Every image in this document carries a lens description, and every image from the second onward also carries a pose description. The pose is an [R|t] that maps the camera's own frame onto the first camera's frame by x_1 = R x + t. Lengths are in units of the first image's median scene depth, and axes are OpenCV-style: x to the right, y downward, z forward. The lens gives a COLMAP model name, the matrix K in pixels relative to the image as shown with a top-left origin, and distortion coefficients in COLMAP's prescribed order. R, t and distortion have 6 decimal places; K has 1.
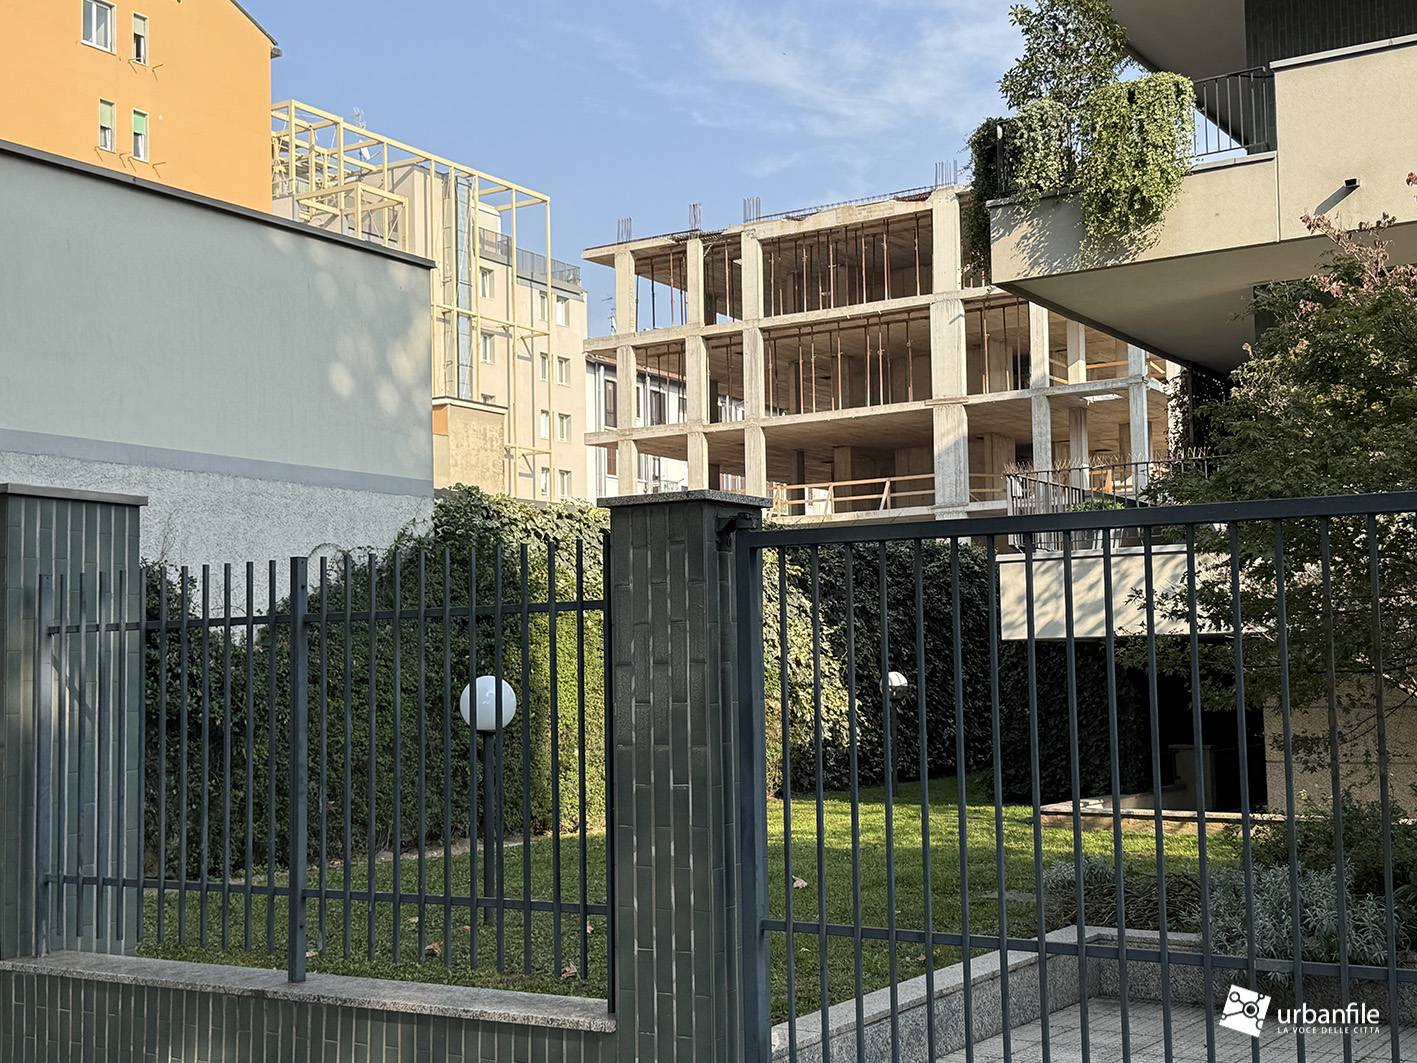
lens RADIAL K [[1794.7, 0, 708.7], [0, 1794.7, 531.0], [0, 0, 1]] dist [0.037890, 0.000000]
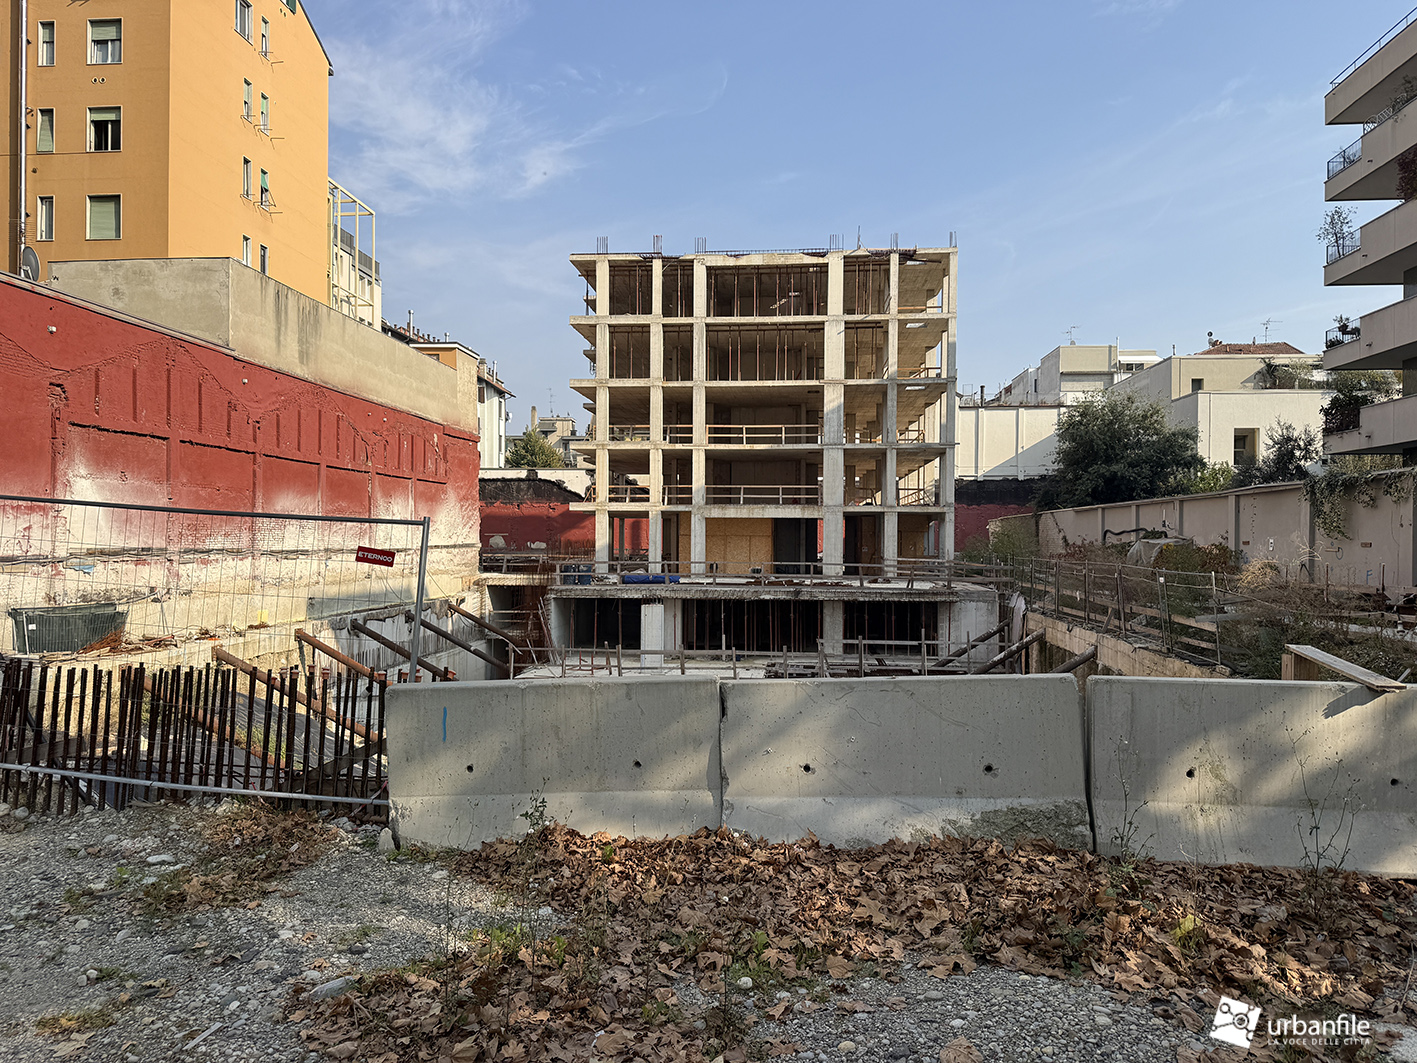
lens RADIAL K [[999.3, 0, 710.6], [0, 999.3, 535.9], [0, 0, 1]] dist [0.033082, -0.002004]
pose [[0.880228, 0.021169, 0.474079, -0.378567], [-0.056545, 0.996566, 0.060488, 0.019238], [-0.471171, -0.080050, 0.878402, 0.213789]]
